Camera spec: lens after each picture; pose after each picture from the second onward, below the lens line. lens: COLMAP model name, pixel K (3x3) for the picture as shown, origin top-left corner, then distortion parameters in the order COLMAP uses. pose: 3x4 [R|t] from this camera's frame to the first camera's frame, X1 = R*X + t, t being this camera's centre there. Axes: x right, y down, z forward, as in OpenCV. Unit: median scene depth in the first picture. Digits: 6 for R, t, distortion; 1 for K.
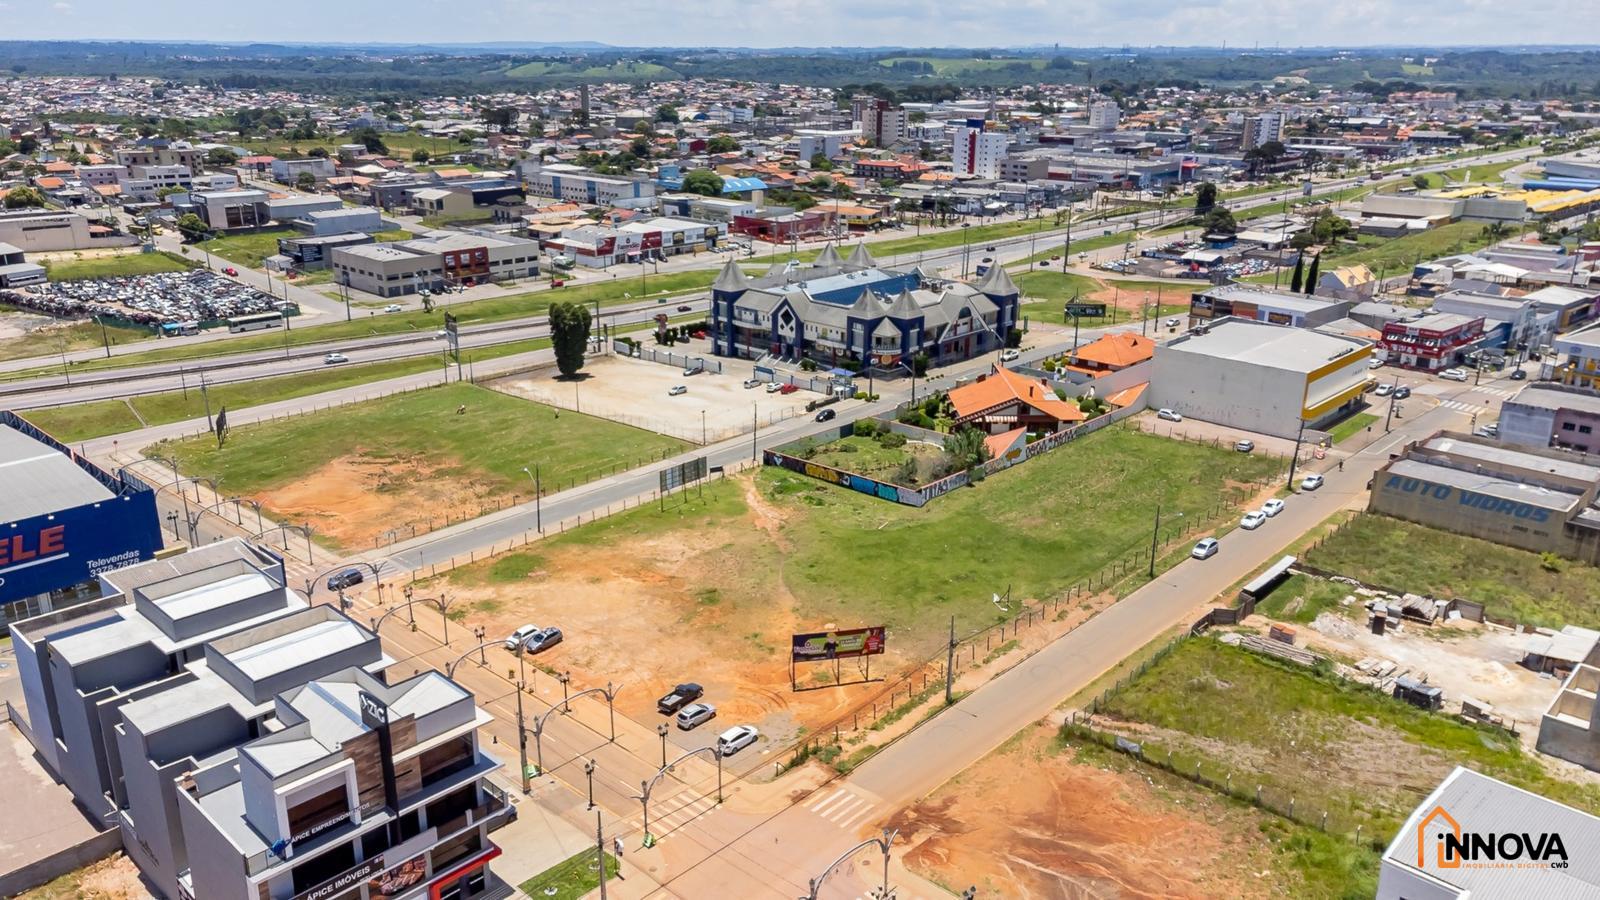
lens RADIAL K [[1192.2, 0, 791.6], [0, 1192.2, 455.9], [0, 0, 1]] dist [0.023701, 0.039654]
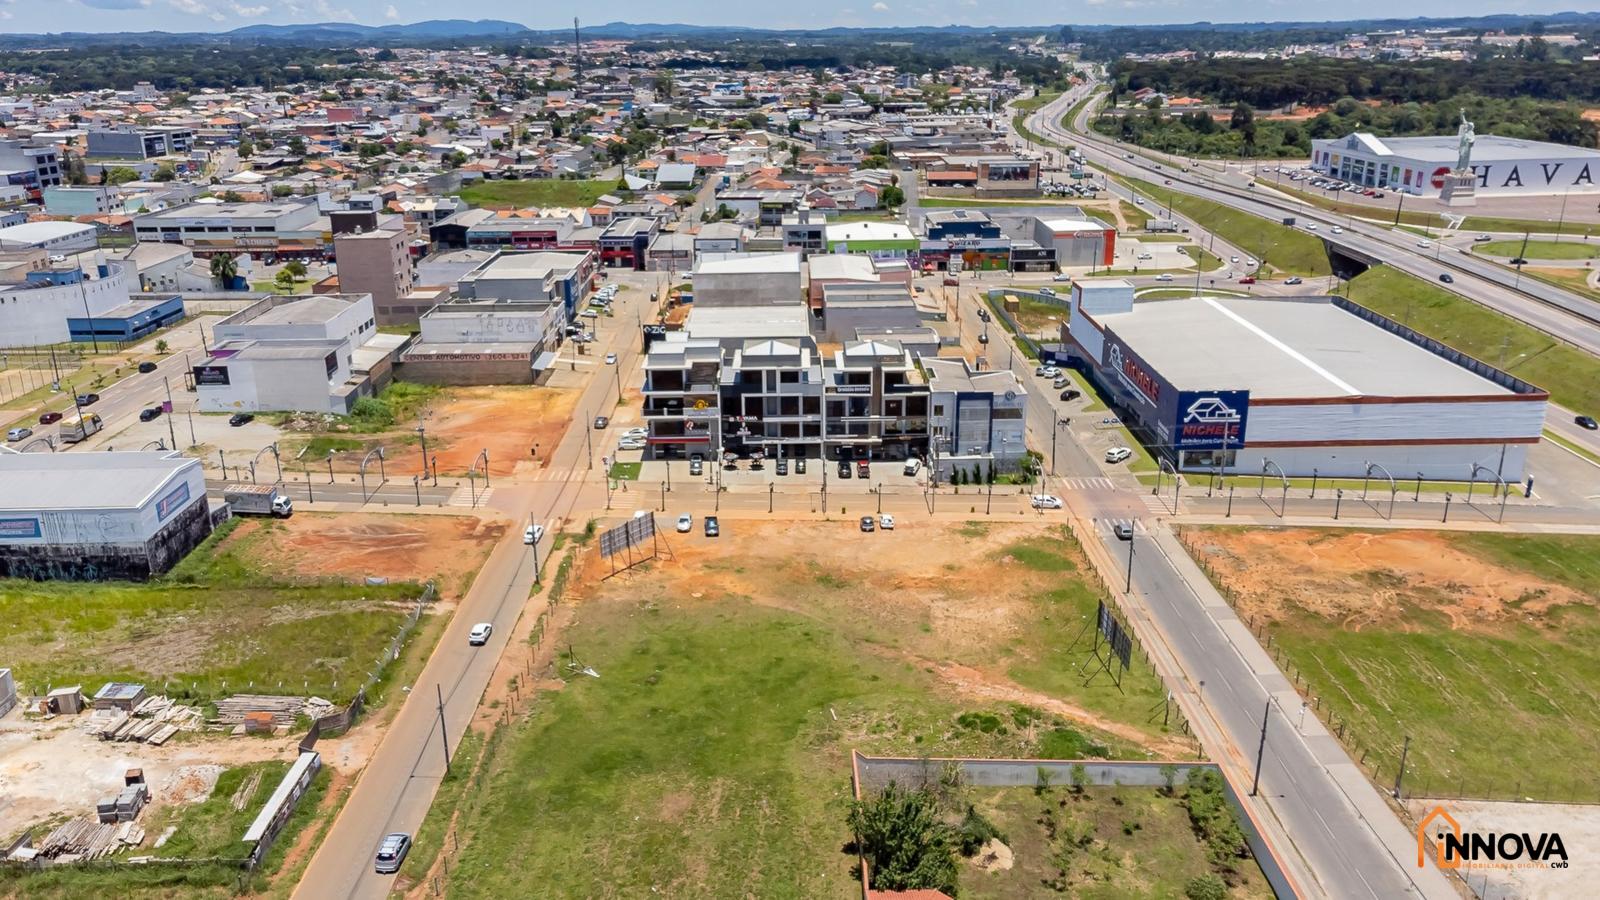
lens RADIAL K [[1241.0, 0, 787.1], [0, 1241.0, 461.9], [0, 0, 1]] dist [0.041198, 0.006146]
pose [[-0.717266, 0.234749, -0.656066, 0.487682], [-0.213468, 0.822241, 0.527590, -0.399799], [0.663295, 0.518471, -0.539654, 1.167217]]
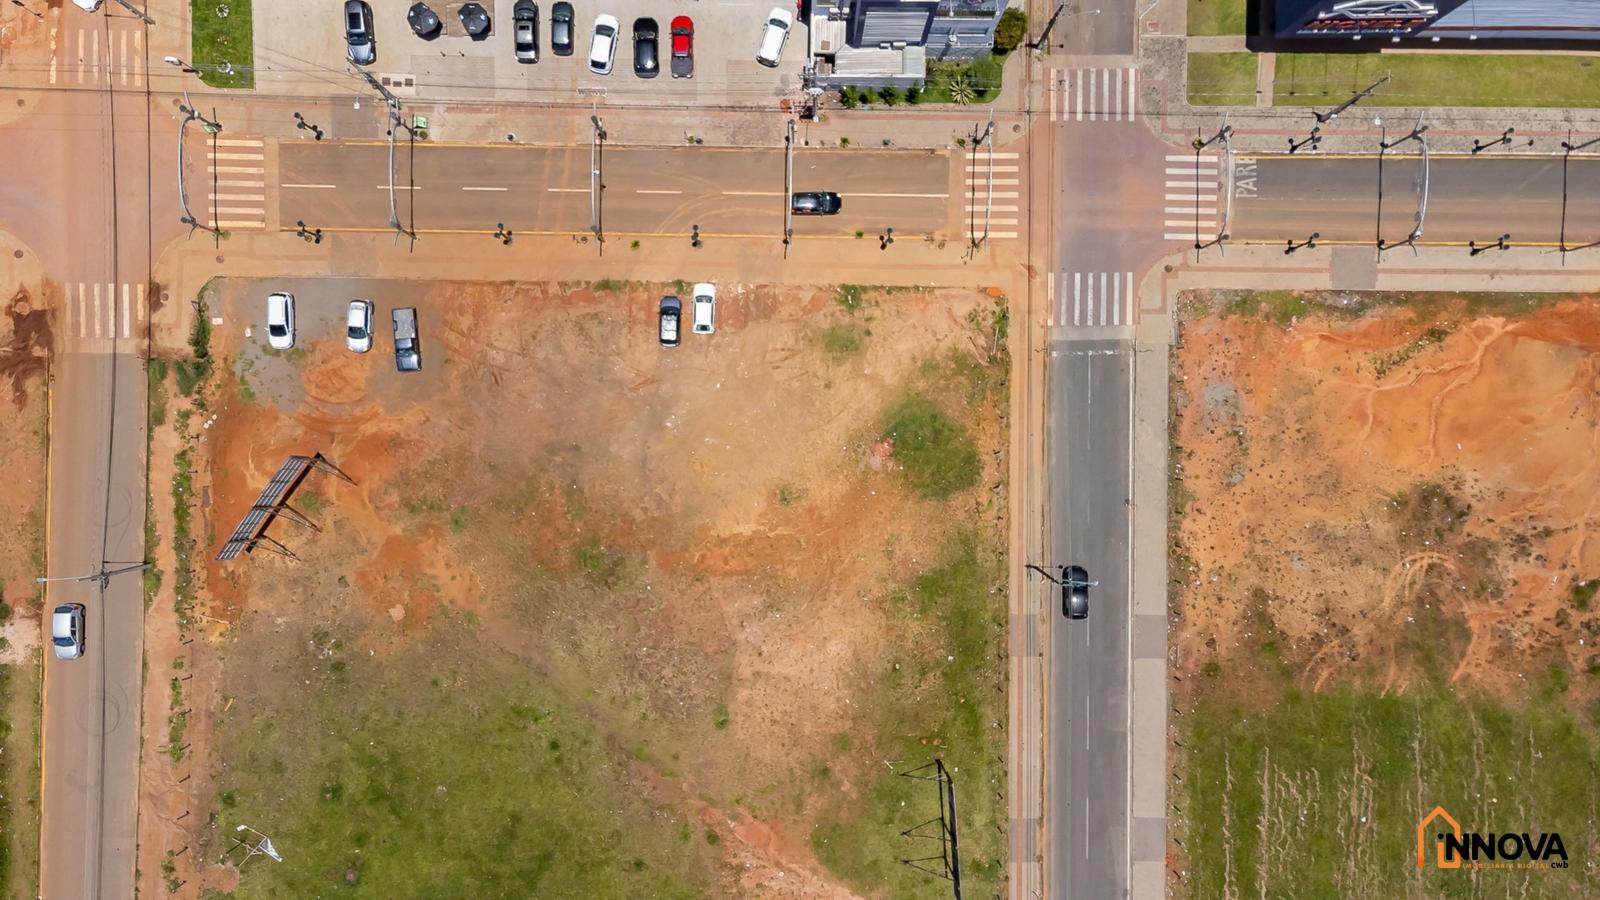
lens RADIAL K [[1192.2, 0, 789.2], [0, 1192.2, 448.2], [0, 0, 1]] dist [0.023701, 0.039654]
pose [[-0.724870, 0.688886, -0.000756, -0.150511], [-0.225061, -0.235780, 0.945386, -0.413138], [0.651085, 0.685452, 0.325951, 0.632100]]
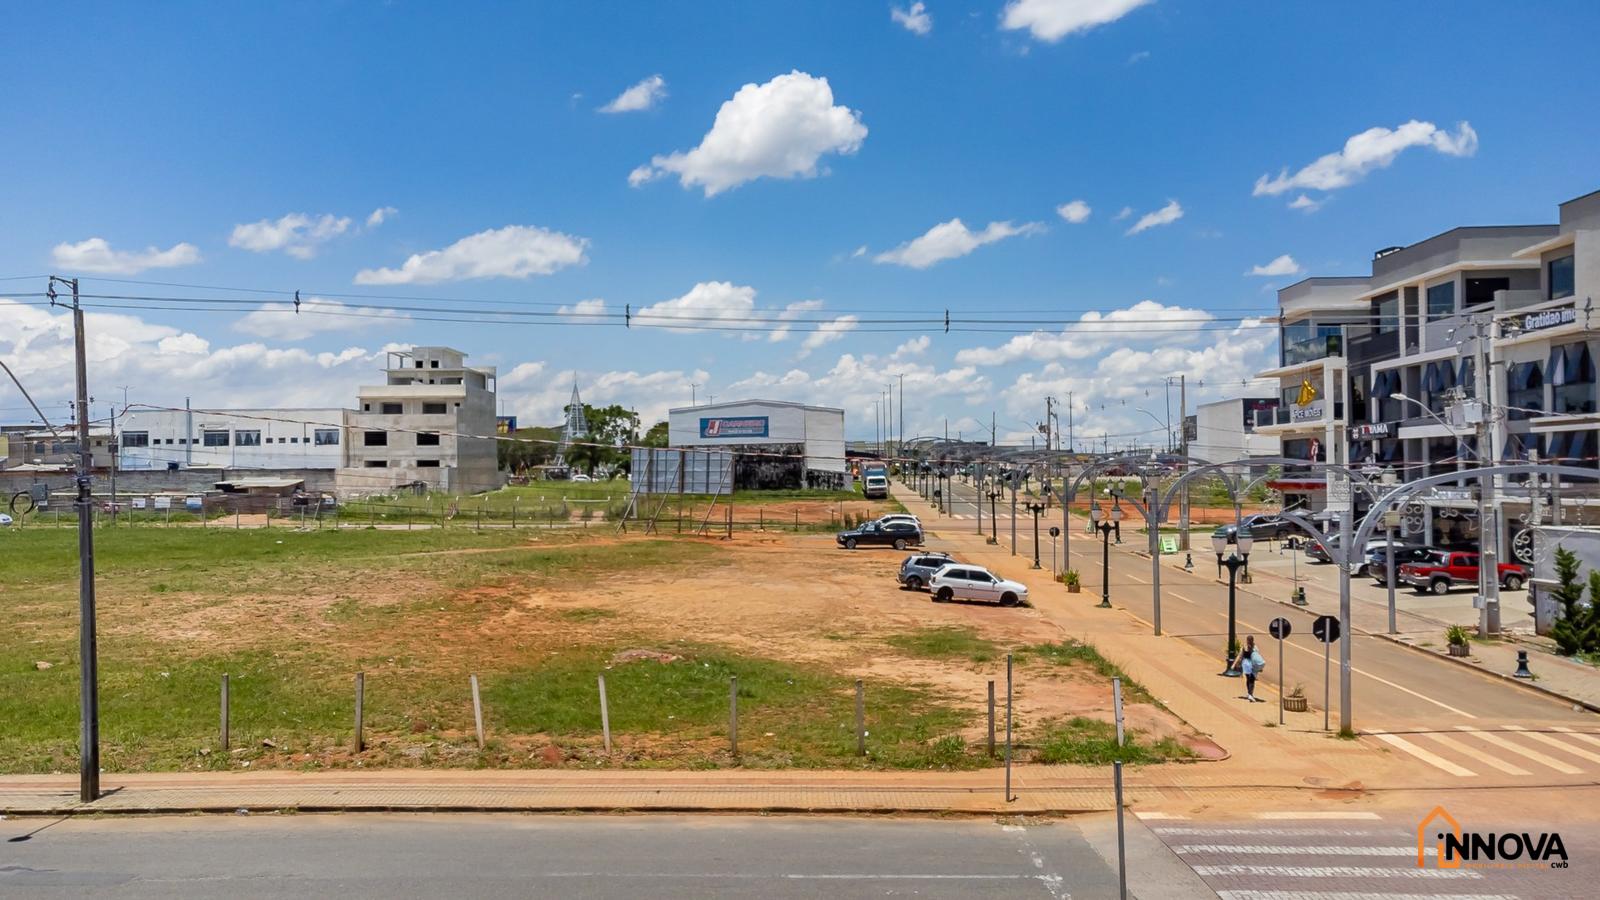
lens RADIAL K [[1192.2, 0, 788.2], [0, 1192.2, 445.9], [0, 0, 1]] dist [0.023701, 0.039654]
pose [[-0.679930, 0.021508, 0.732962, -0.339995], [0.243777, 0.949346, 0.198281, 0.015242], [-0.691569, 0.313497, -0.650732, 0.938009]]
